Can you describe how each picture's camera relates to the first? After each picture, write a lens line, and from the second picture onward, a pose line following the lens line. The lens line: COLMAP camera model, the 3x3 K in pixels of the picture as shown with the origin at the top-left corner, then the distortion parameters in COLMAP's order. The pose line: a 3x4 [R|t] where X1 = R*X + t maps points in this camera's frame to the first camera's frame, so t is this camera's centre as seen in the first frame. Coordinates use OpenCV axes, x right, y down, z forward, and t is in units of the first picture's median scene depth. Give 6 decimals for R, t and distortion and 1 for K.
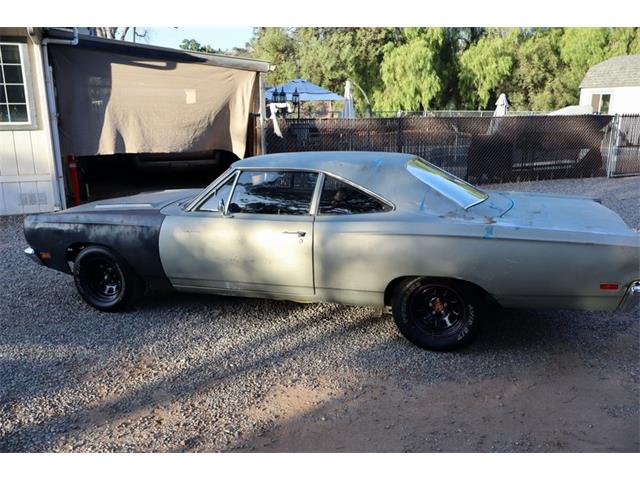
lens RADIAL K [[530.9, 0, 320.1], [0, 530.9, 240.8], [0, 0, 1]] dist [-0.007453, 0.012992]
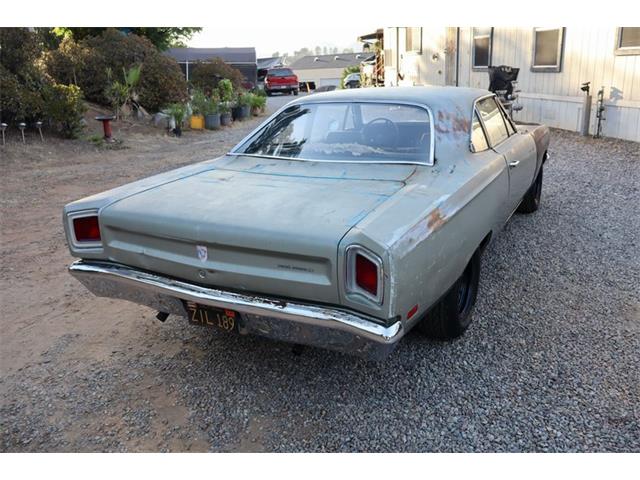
lens RADIAL K [[530.9, 0, 320.7], [0, 530.9, 238.5], [0, 0, 1]] dist [-0.007453, 0.012992]
pose [[-0.180102, 0.321260, -0.929707, 0.976640], [-0.185805, 0.917036, 0.352876, -0.236321], [0.965940, 0.236298, -0.105468, 1.090390]]
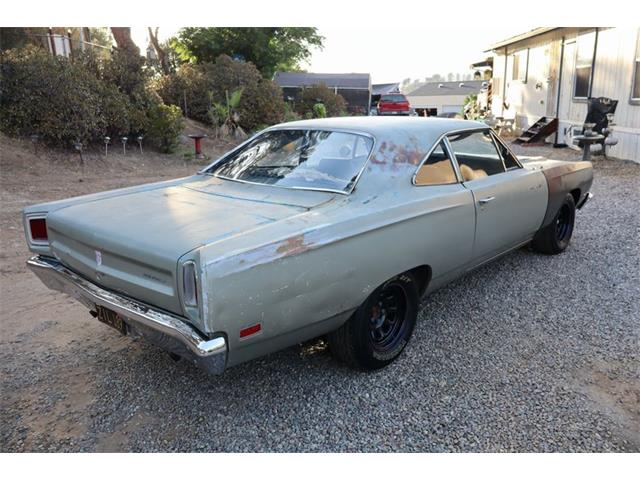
lens RADIAL K [[530.9, 0, 319.3], [0, 530.9, 236.9], [0, 0, 1]] dist [-0.007453, 0.012992]
pose [[-0.407414, 0.253635, -0.877316, 0.927312], [-0.188074, 0.916765, 0.352379, -0.291128], [0.893667, 0.308565, -0.325801, 1.327947]]
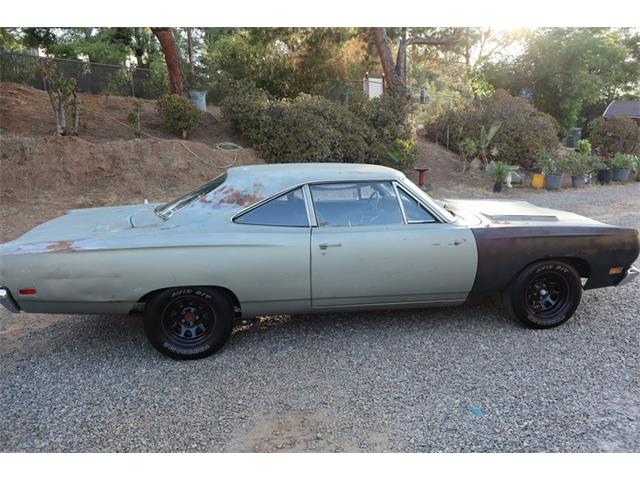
lens RADIAL K [[530.9, 0, 315.8], [0, 530.9, 234.3], [0, 0, 1]] dist [-0.007453, 0.012992]
pose [[-0.891994, 0.113794, -0.437490, 0.489732], [-0.076382, 0.915941, 0.393976, -0.467952], [0.445547, 0.384841, -0.808322, 1.974572]]
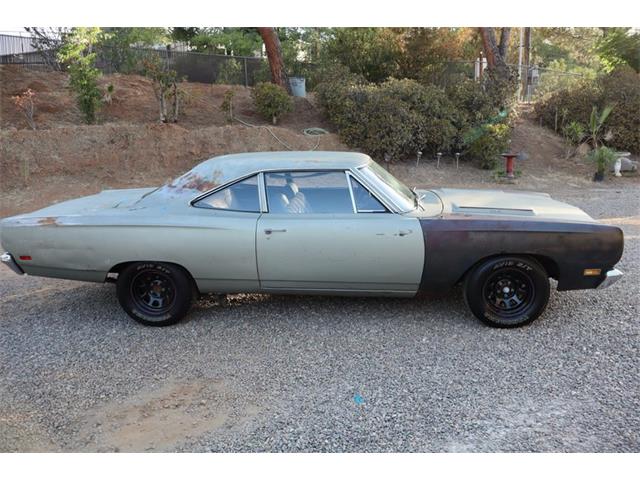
lens RADIAL K [[530.9, 0, 315.2], [0, 530.9, 233.1], [0, 0, 1]] dist [-0.007453, 0.012992]
pose [[-0.977791, 0.084021, -0.192003, 0.190855], [-0.007013, 0.902494, 0.430646, -0.502870], [0.209465, 0.422429, -0.881861, 2.118372]]
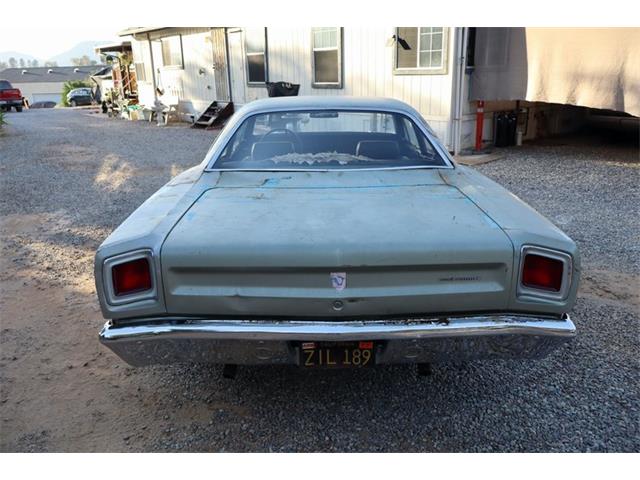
lens RADIAL K [[530.9, 0, 320.5], [0, 530.9, 238.2], [0, 0, 1]] dist [-0.007453, 0.012992]
pose [[0.314074, 0.284261, -0.905844, 0.902774], [-0.208922, 0.951429, 0.226129, -0.148313], [0.926126, 0.118229, 0.358208, 0.752013]]
